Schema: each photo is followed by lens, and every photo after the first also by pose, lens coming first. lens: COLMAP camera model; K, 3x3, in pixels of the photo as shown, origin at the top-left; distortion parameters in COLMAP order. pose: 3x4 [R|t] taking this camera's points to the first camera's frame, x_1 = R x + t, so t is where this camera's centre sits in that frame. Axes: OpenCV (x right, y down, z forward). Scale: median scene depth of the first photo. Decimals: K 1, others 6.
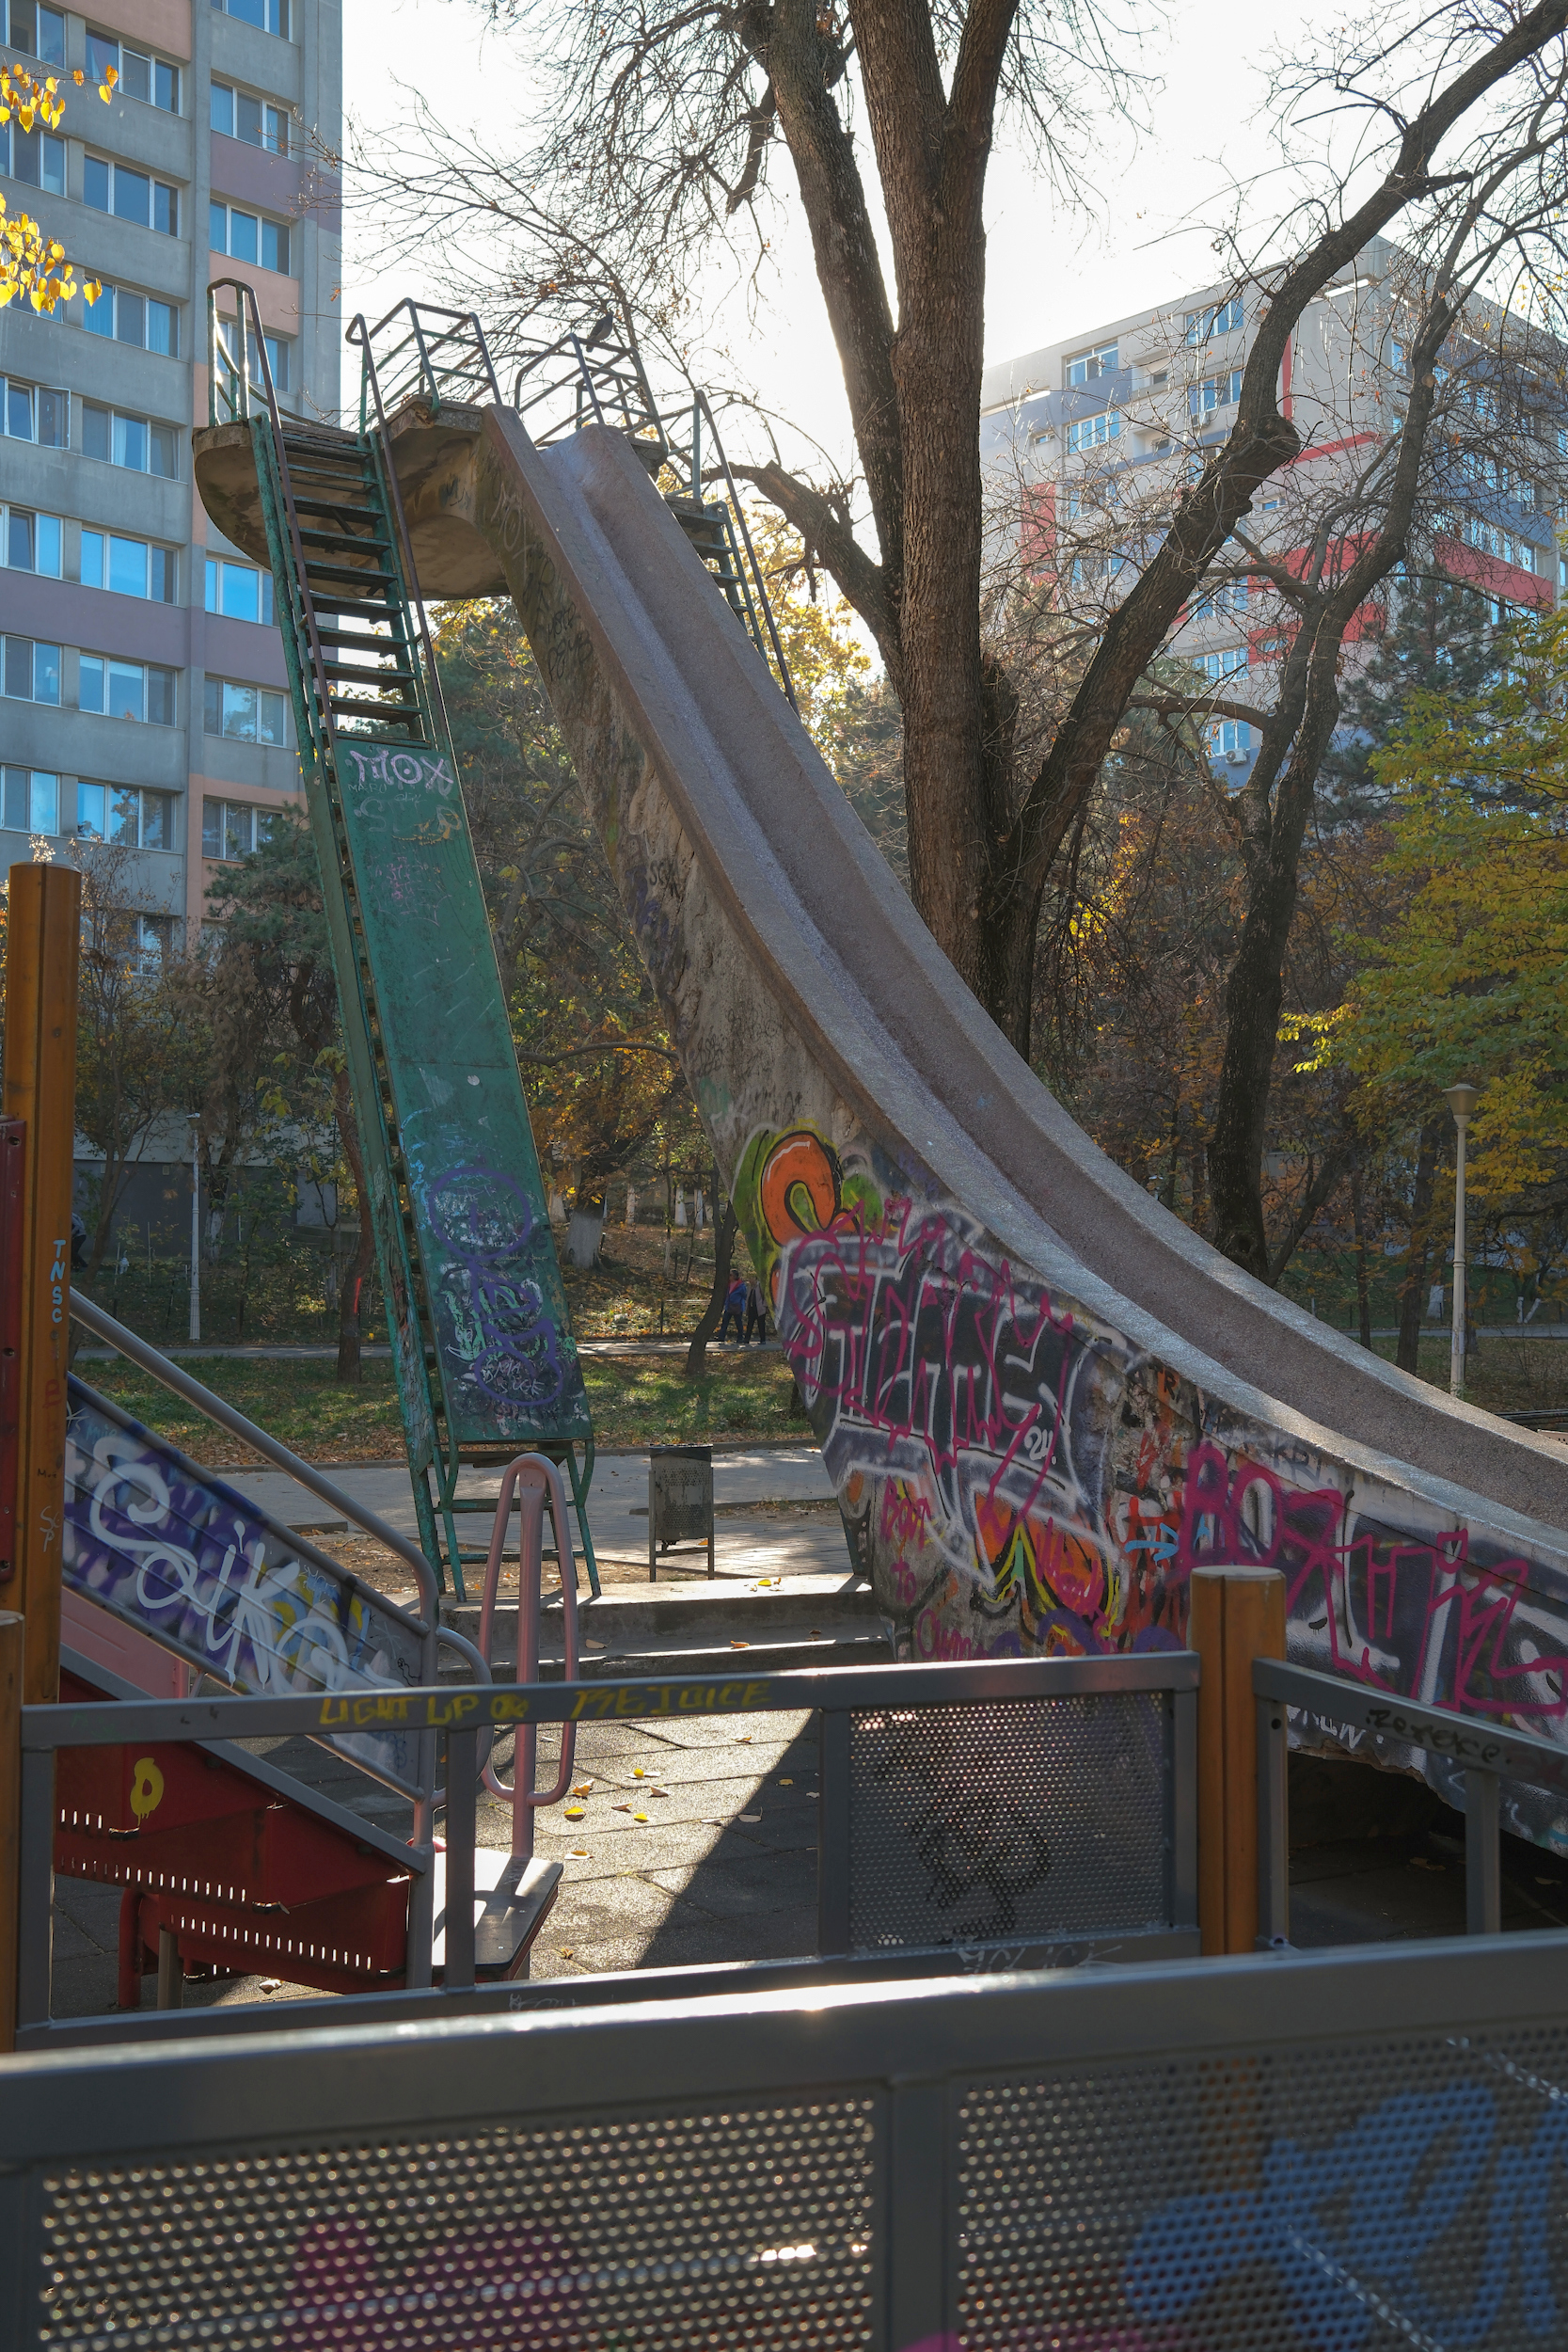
lens RADIAL K [[2367.0, 0, 795.4], [0, 2367.0, 1167.2], [0, 0, 1]] dist [-0.009930, 0.000000]
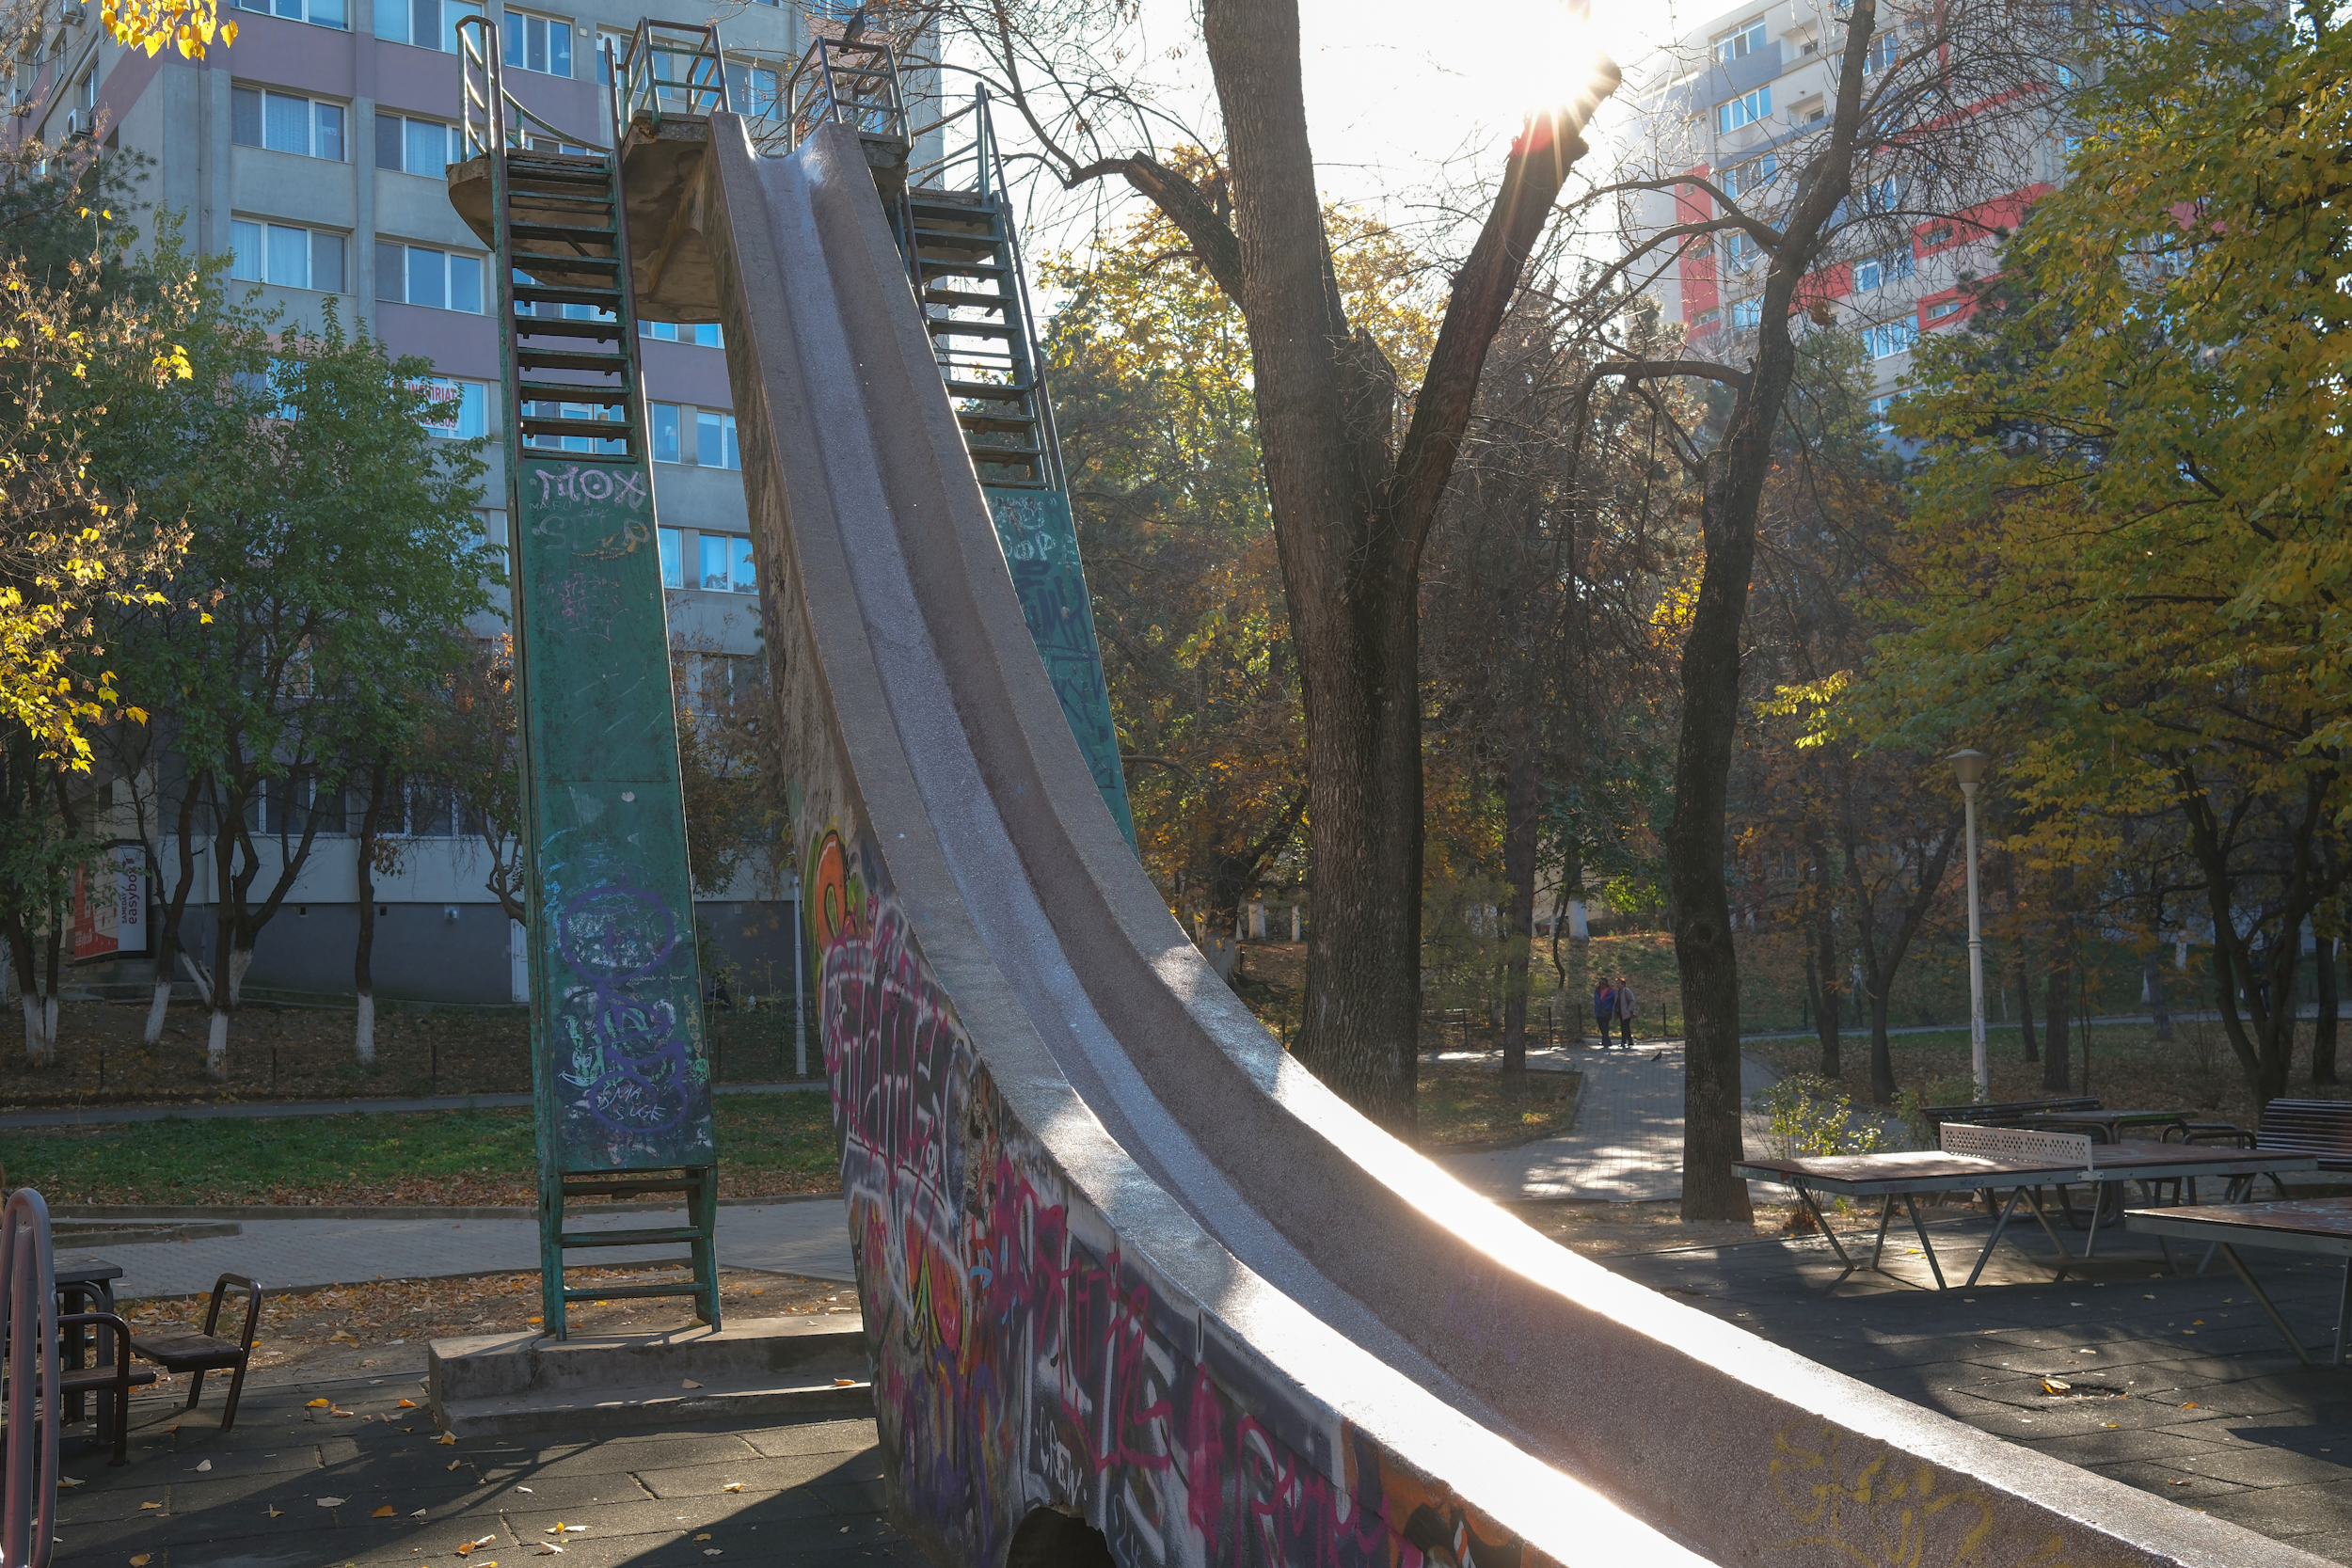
lens RADIAL K [[2367.0, 0, 1170.8], [0, 2367.0, 792.8], [0, 0, 1]] dist [-0.009930, 0.000000]
pose [[0.986881, -0.051922, -0.152875, 0.240817], [0.045879, 0.998030, -0.042794, 0.013964], [0.154796, 0.035218, 0.987319, 0.081889]]
